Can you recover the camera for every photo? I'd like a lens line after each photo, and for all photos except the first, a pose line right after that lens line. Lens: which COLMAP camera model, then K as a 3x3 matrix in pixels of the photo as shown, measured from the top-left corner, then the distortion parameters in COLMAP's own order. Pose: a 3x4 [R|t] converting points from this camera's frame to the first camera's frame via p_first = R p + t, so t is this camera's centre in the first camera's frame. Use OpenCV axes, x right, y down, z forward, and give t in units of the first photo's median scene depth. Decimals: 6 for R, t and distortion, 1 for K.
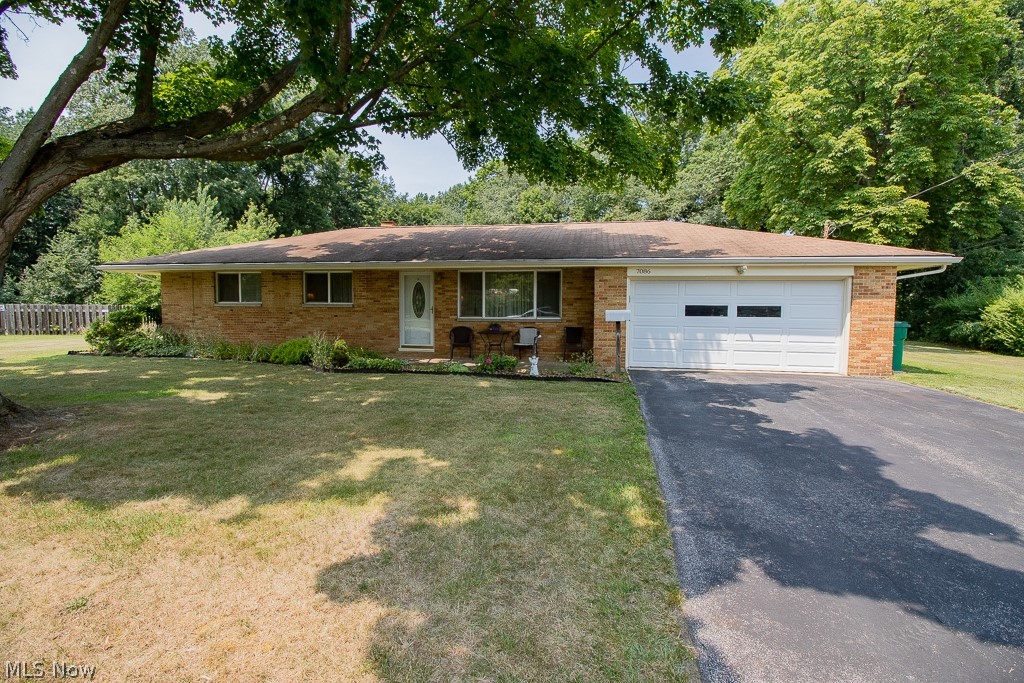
lens RADIAL K [[474.4, 0, 523.9], [0, 474.4, 338.6], [0, 0, 1]] dist [-0.002952, -0.000540]
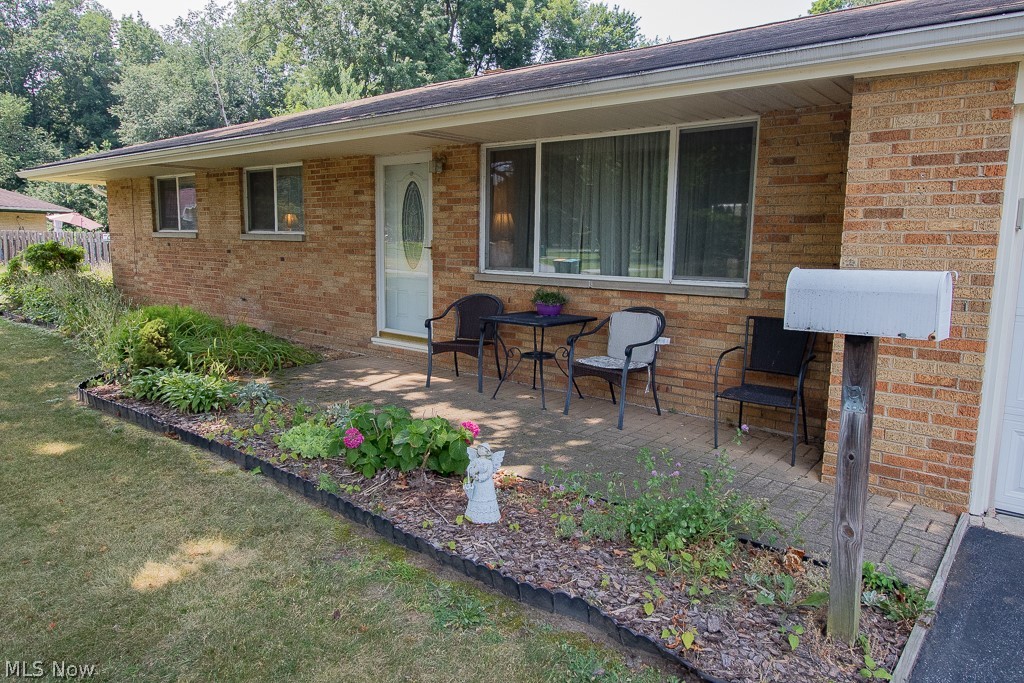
lens RADIAL K [[682.8, 0, 512.0], [0, 682.8, 341.5], [0, 0, 1]] dist [0.007564, -0.000128]
pose [[0.868184, 0.081131, -0.489566, 0.157935], [-0.043118, 0.995147, 0.088452, -0.037578], [0.494366, -0.055684, 0.867468, 0.532534]]
